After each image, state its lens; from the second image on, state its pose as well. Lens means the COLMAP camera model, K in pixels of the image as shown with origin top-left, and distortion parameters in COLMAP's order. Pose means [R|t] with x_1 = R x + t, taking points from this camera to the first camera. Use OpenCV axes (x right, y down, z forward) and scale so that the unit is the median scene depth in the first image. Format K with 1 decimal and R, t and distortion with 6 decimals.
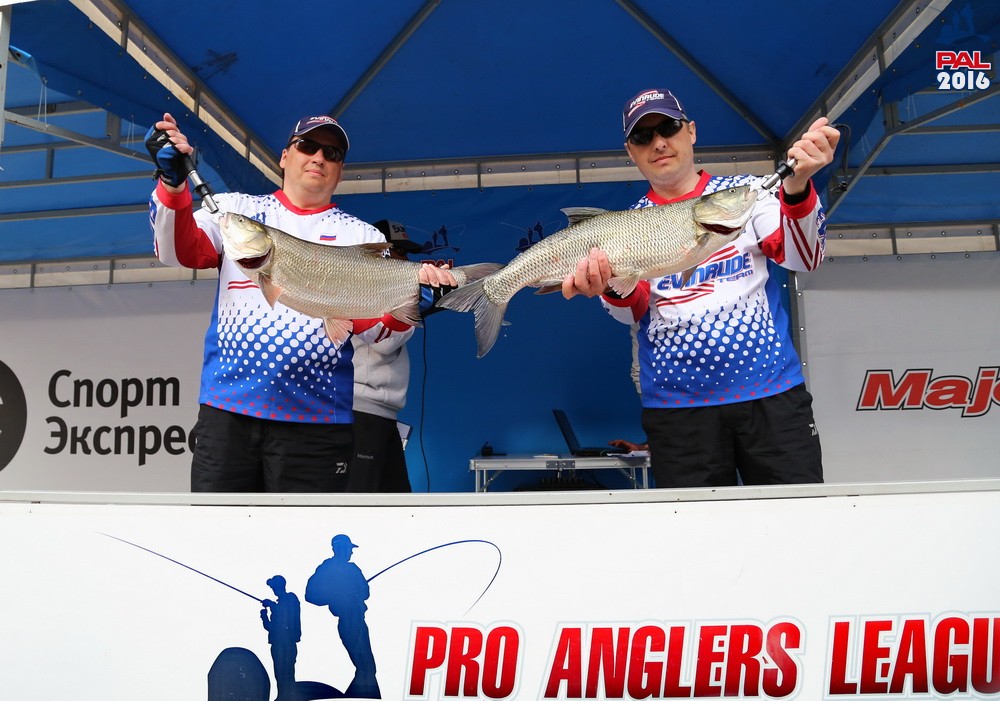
lens RADIAL K [[767.5, 0, 431.1], [0, 767.5, 340.8], [0, 0, 1]] dist [-0.134128, 0.066445]
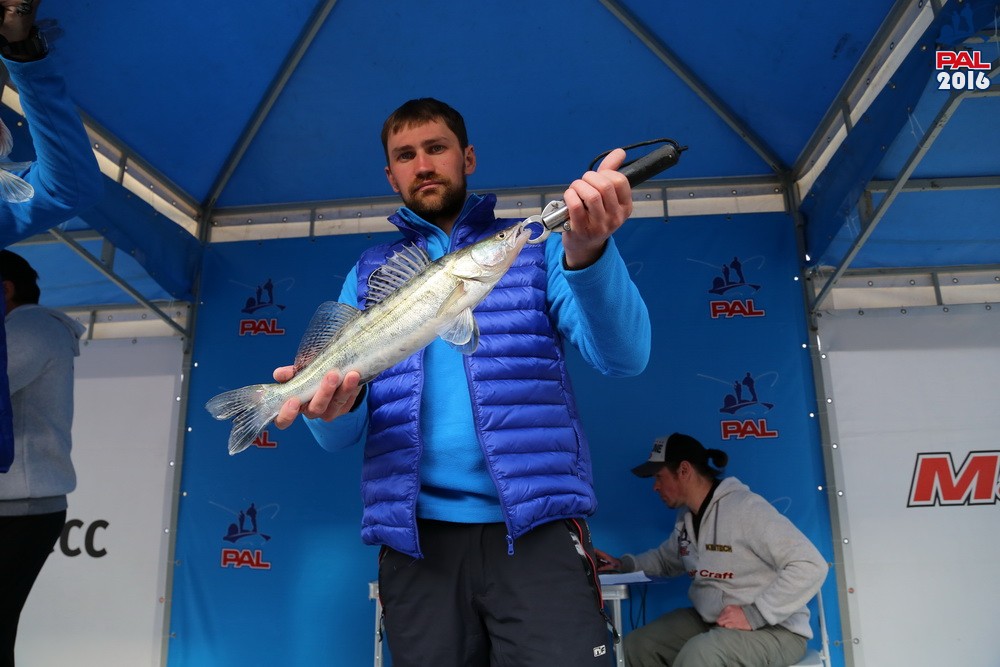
lens RADIAL K [[663.5, 0, 496.3], [0, 663.5, 331.6], [0, 0, 1]] dist [-0.135687, 0.066813]
pose [[0.999790, 0.007367, 0.019100, 0.138926], [-0.004550, 0.989630, -0.143570, 0.010387], [-0.019959, 0.143453, 0.989456, 0.338344]]
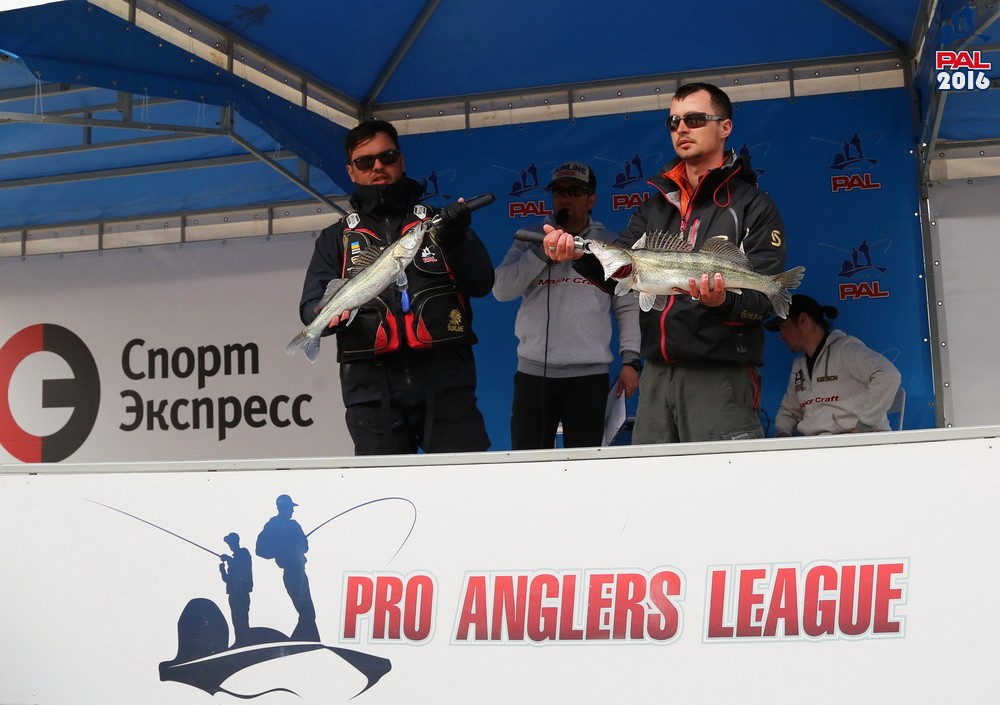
lens RADIAL K [[994.1, 0, 622.6], [0, 994.1, 283.0], [0, 0, 1]] dist [-0.122485, 0.045134]
pose [[0.997371, -0.040451, -0.060125, 0.200562], [0.041275, 0.999069, 0.012523, -0.022392], [0.059562, -0.014971, 0.998112, -0.166056]]
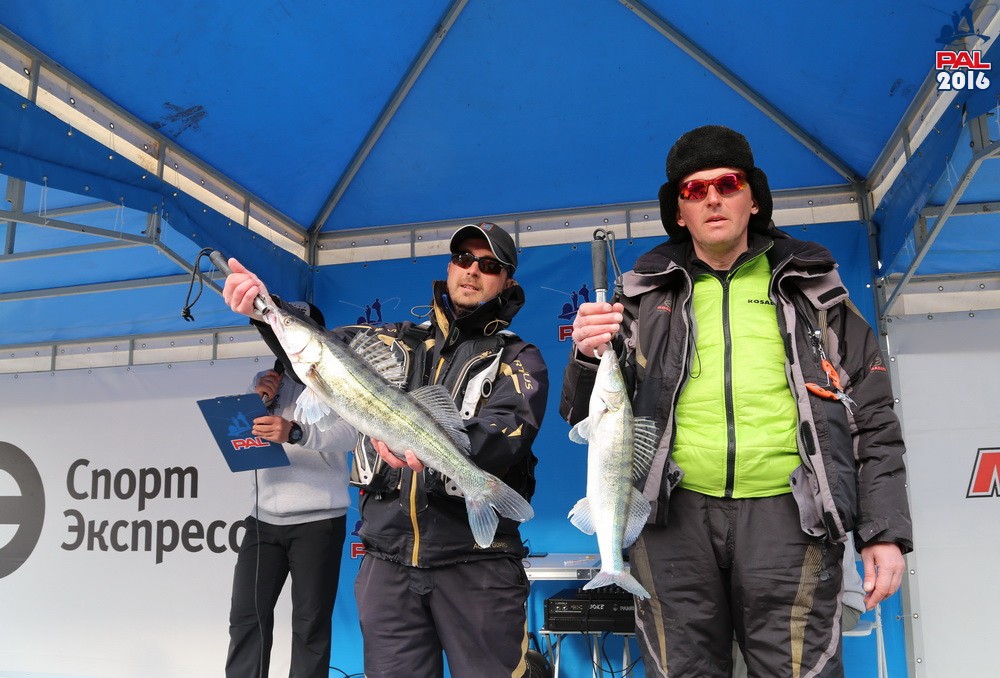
lens RADIAL K [[759.6, 0, 519.7], [0, 759.6, 372.1], [0, 0, 1]] dist [-0.130546, 0.061880]
pose [[0.997634, -0.023896, -0.064462, 0.128672], [0.021203, 0.998887, -0.042139, -0.022112], [0.065398, 0.040672, 0.997030, 0.144751]]
